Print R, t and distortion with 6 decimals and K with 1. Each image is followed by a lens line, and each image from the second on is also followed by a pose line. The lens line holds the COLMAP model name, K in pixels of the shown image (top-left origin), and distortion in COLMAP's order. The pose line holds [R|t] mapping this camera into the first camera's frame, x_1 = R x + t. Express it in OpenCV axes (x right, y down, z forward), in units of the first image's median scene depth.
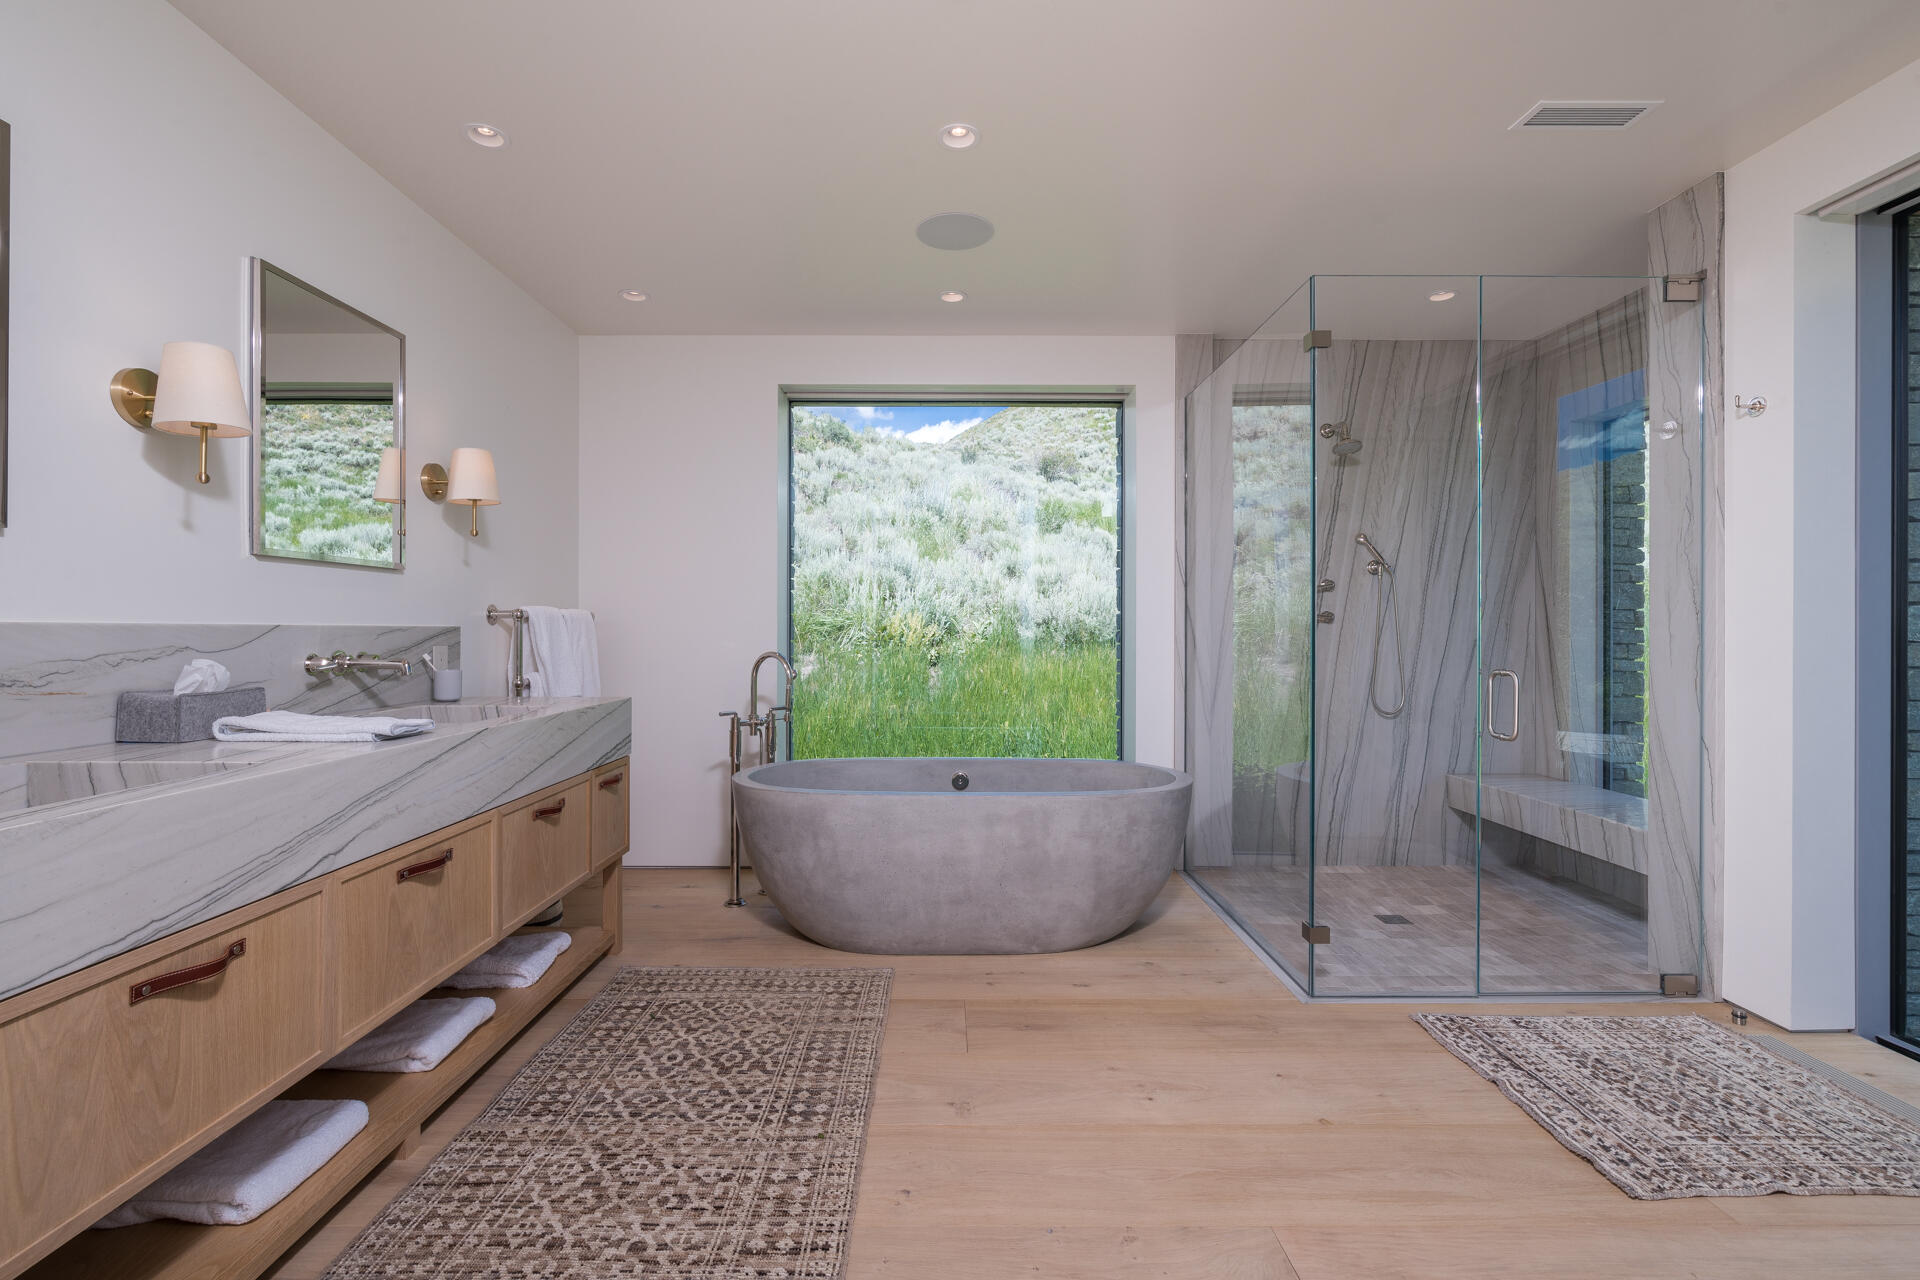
lens RADIAL K [[851.0, 0, 960.0], [0, 851.0, 640.0], [0, 0, 1]] dist [-0.000916, -0.000145]
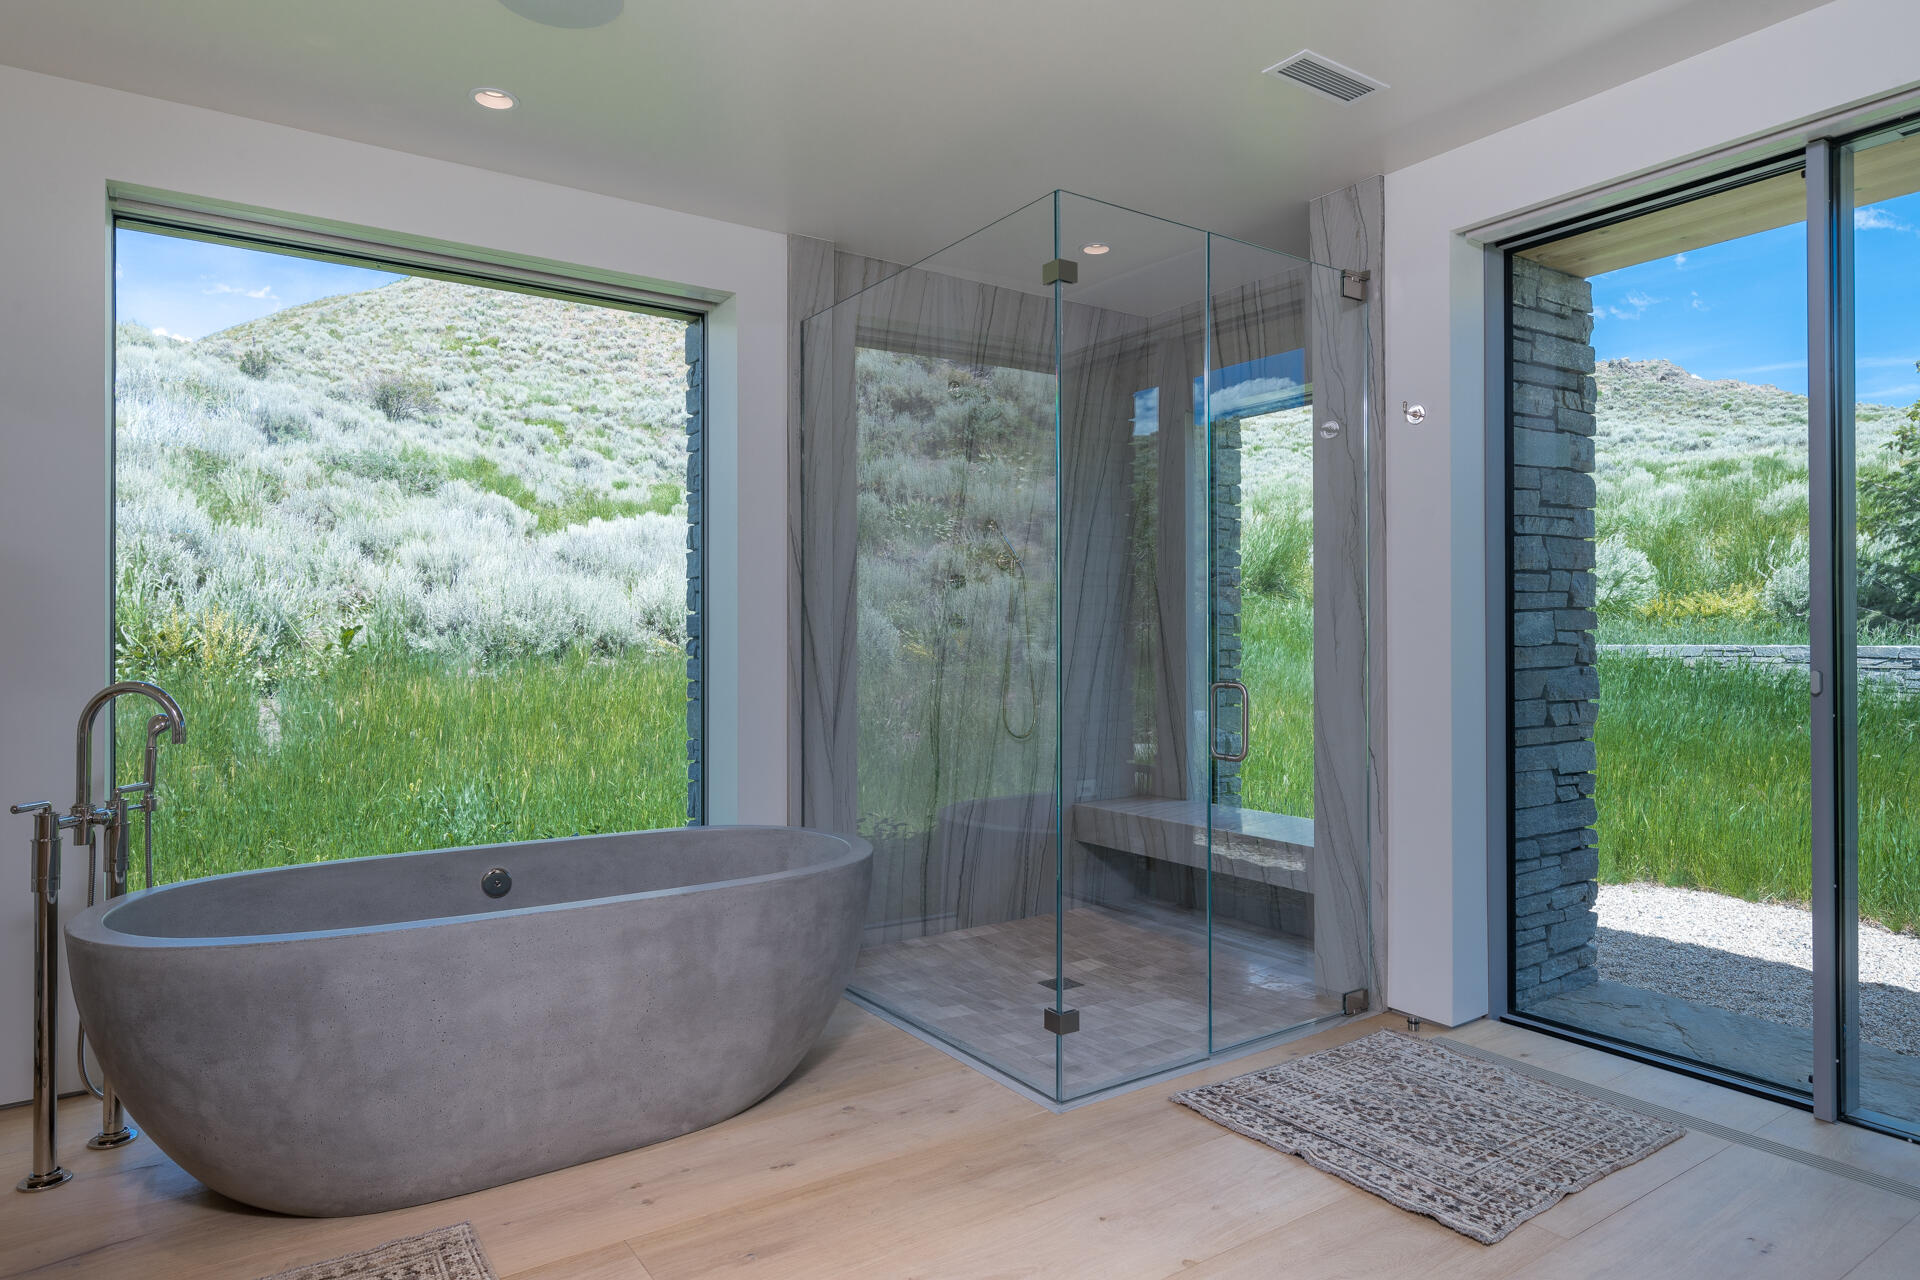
lens RADIAL K [[1112.8, 0, 960.0], [0, 1112.8, 640.0], [0, 0, 1]] dist [0.001601, 0.000421]
pose [[0.832646, -0.004772, 0.553784, -0.240837], [0.010062, 0.999928, -0.006513, -0.003269], [-0.553714, 0.010995, 0.832635, 0.195801]]
